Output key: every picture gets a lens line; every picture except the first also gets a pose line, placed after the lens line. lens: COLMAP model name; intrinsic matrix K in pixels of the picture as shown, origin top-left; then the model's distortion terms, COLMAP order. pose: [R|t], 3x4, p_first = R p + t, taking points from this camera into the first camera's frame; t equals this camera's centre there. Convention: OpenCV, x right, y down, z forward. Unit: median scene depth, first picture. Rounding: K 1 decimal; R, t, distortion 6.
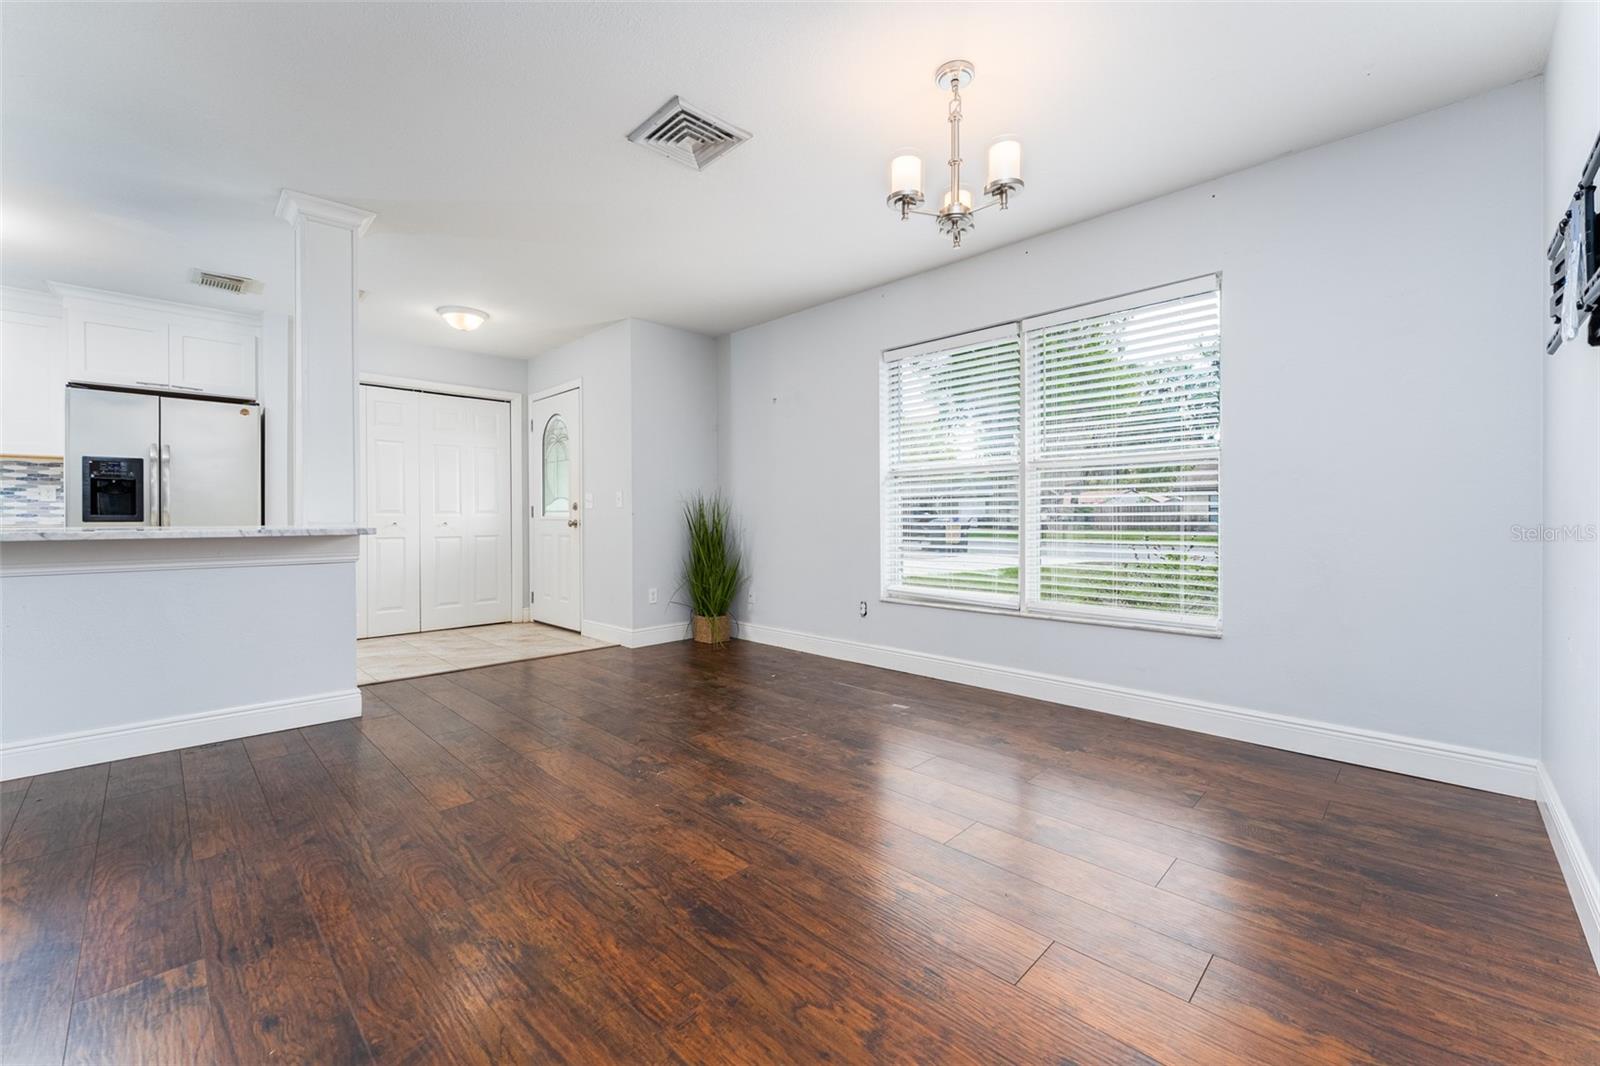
lens RADIAL K [[640.3, 0, 830.7], [0, 640.3, 520.5], [0, 0, 1]] dist [0.000341, -0.001472]
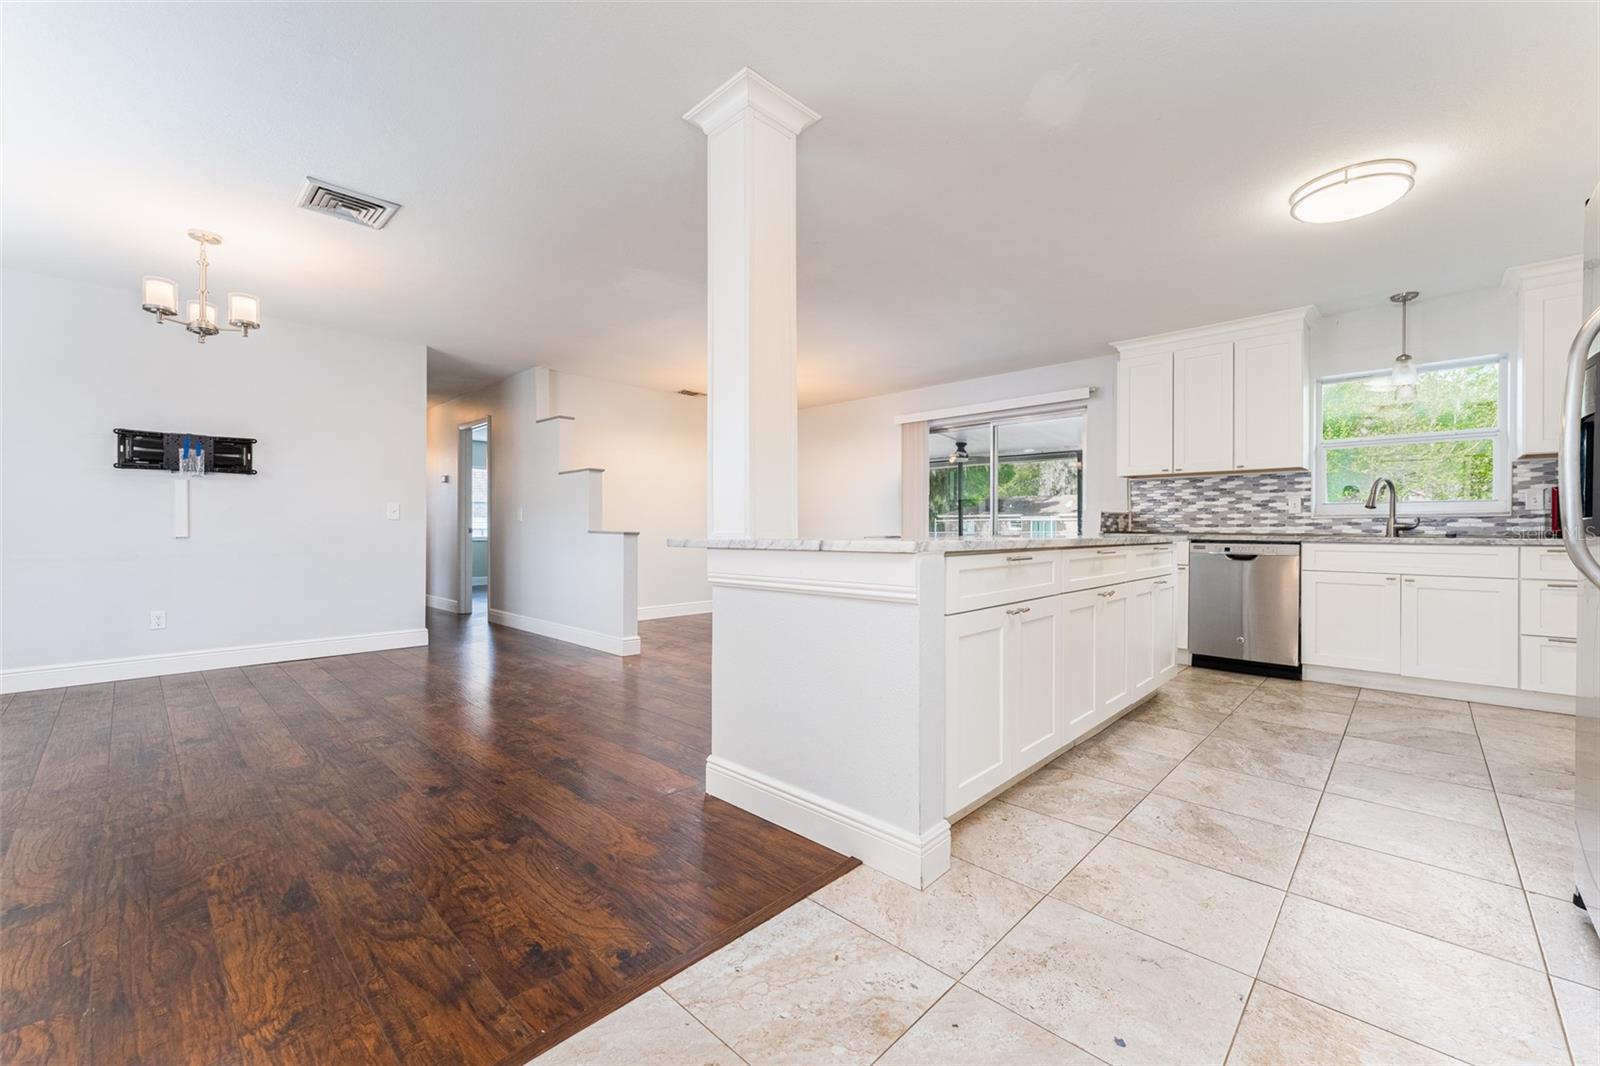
lens RADIAL K [[640.3, 0, 830.7], [0, 640.3, 547.5], [0, 0, 1]] dist [0.000341, -0.001472]
pose [[-0.999958, -0.000527, -0.009107, -1.240493], [-0.000863, 0.999319, 0.036901, -0.010836], [0.009081, 0.036907, -0.999277, 2.466315]]
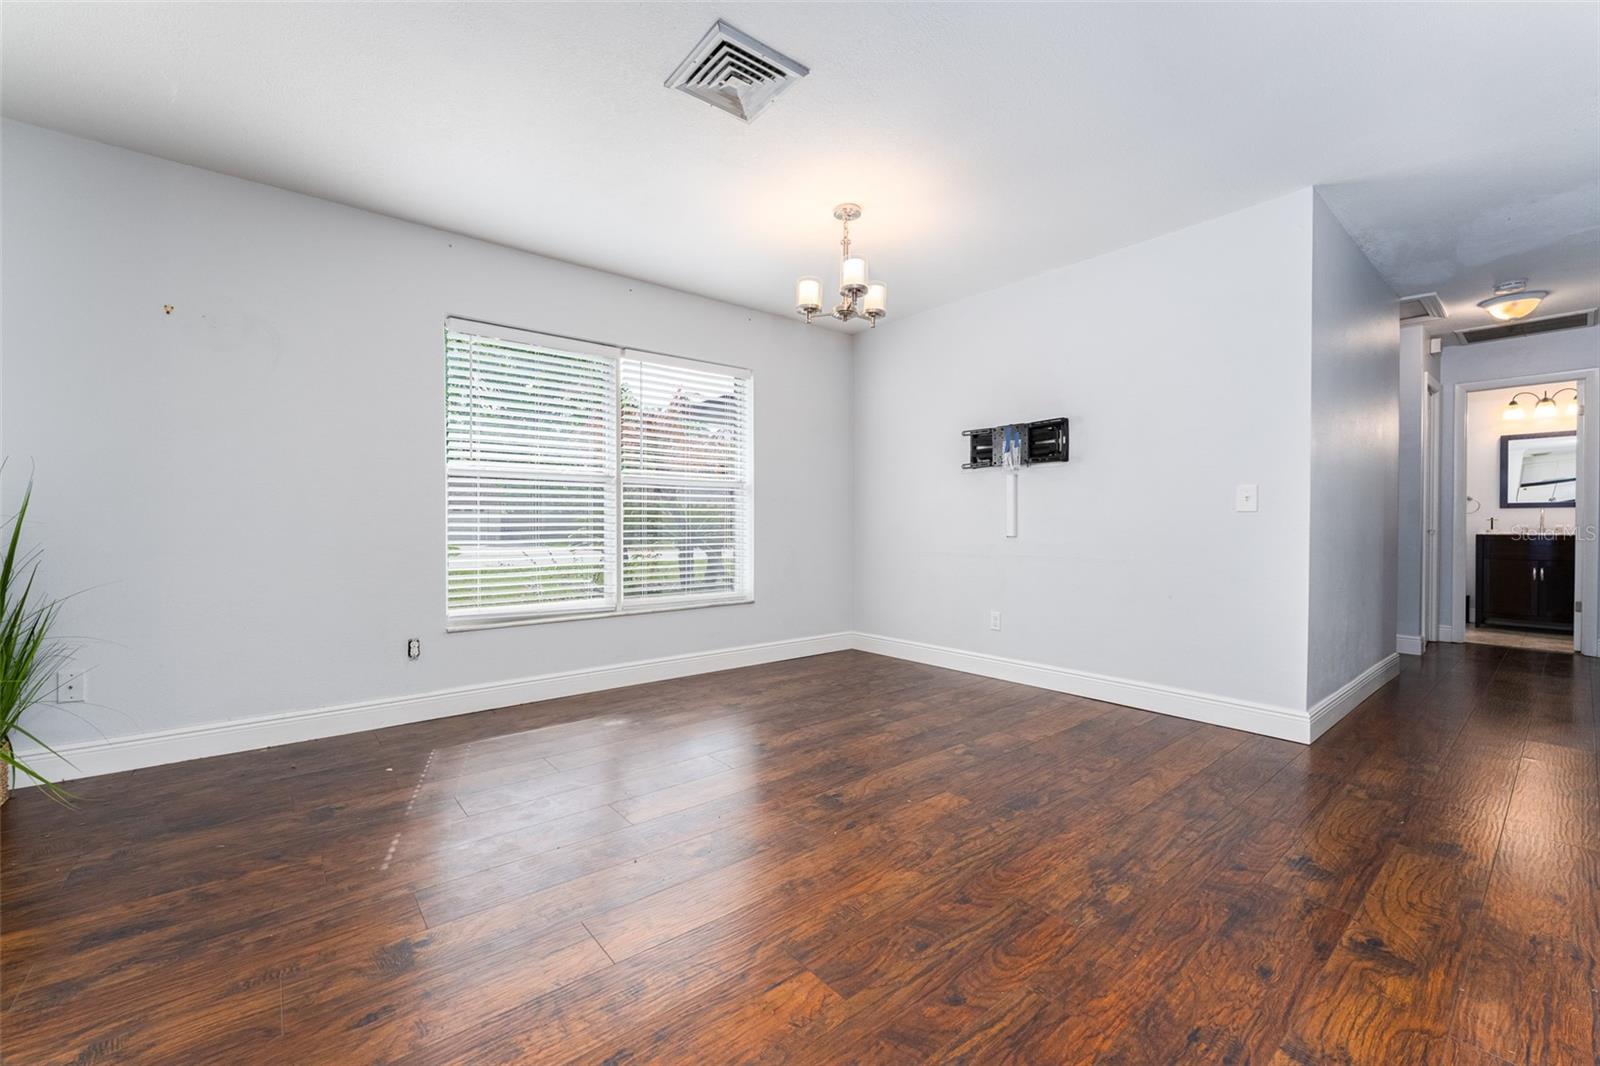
lens RADIAL K [[640.3, 0, 765.0], [0, 640.3, 524.8], [0, 0, 1]] dist [0.000341, -0.001472]
pose [[0.151025, 0.002655, 0.988526, -1.184505], [0.003452, 0.999989, -0.003214, 0.003000], [-0.988524, 0.003898, 0.151014, 0.946757]]
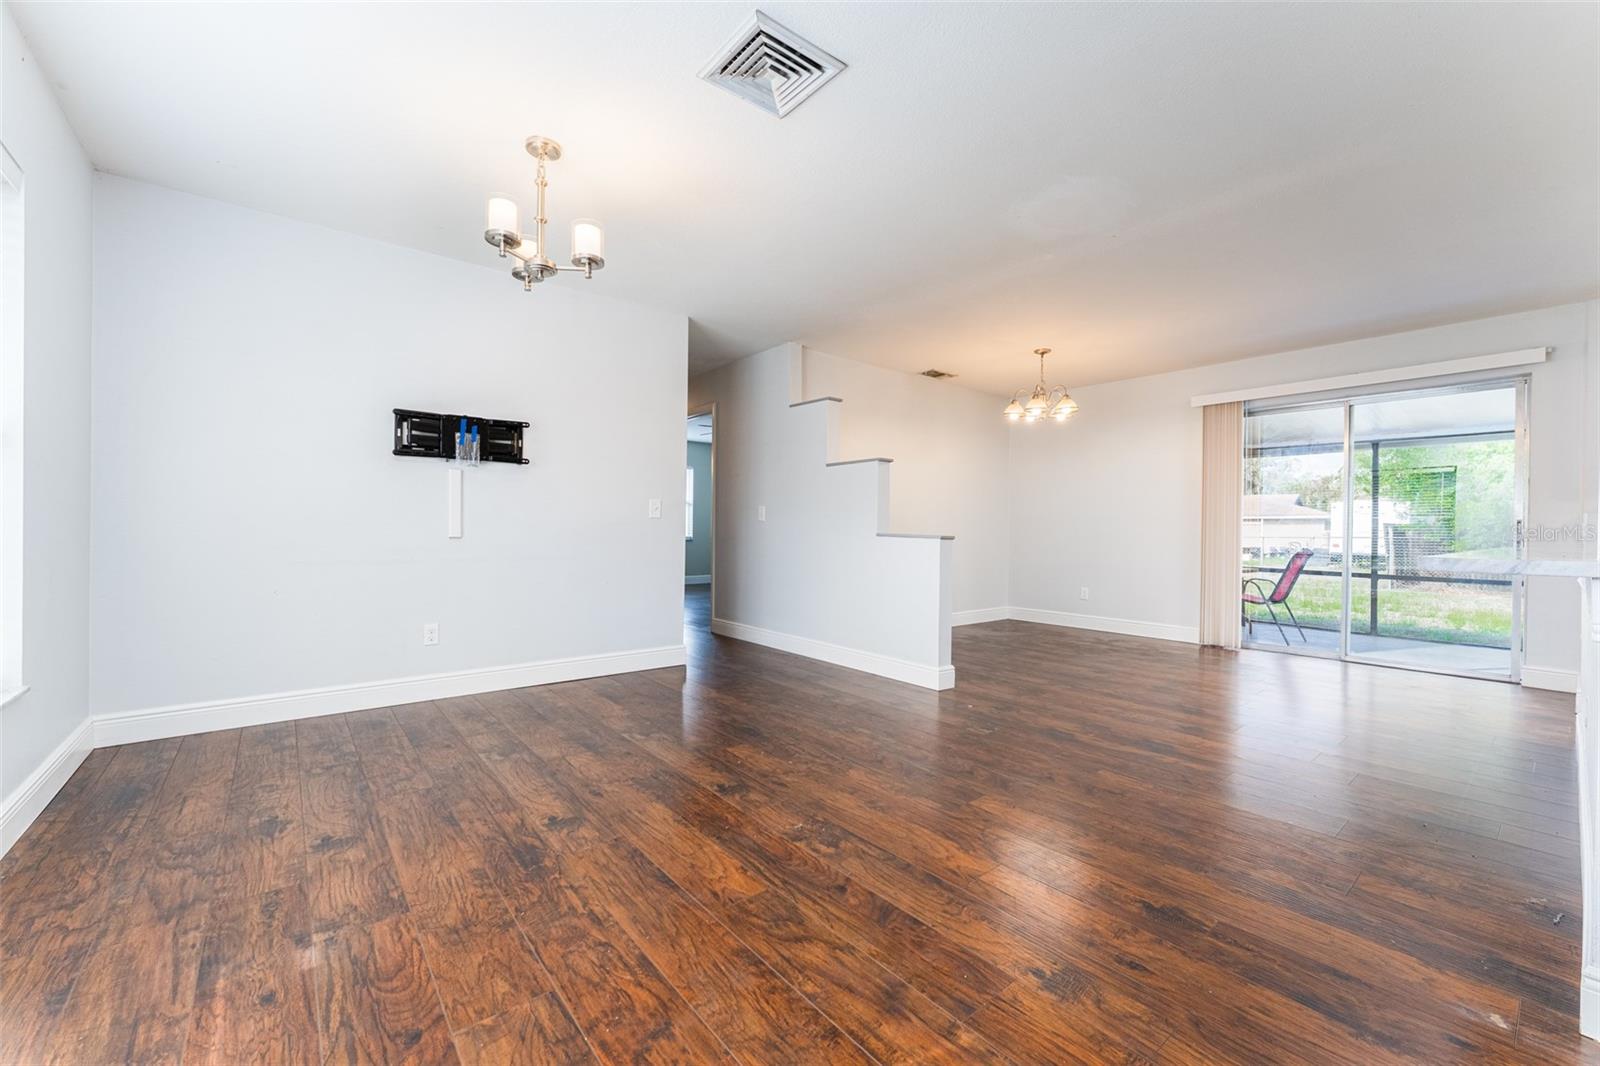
lens RADIAL K [[640.3, 0, 825.9], [0, 640.3, 540.0], [0, 0, 1]] dist [0.000341, -0.001472]
pose [[-0.993736, -0.011664, 0.111144, -0.437307], [-0.009388, 0.999736, 0.020982, -0.005541], [-0.111359, 0.019807, -0.993583, 2.043827]]
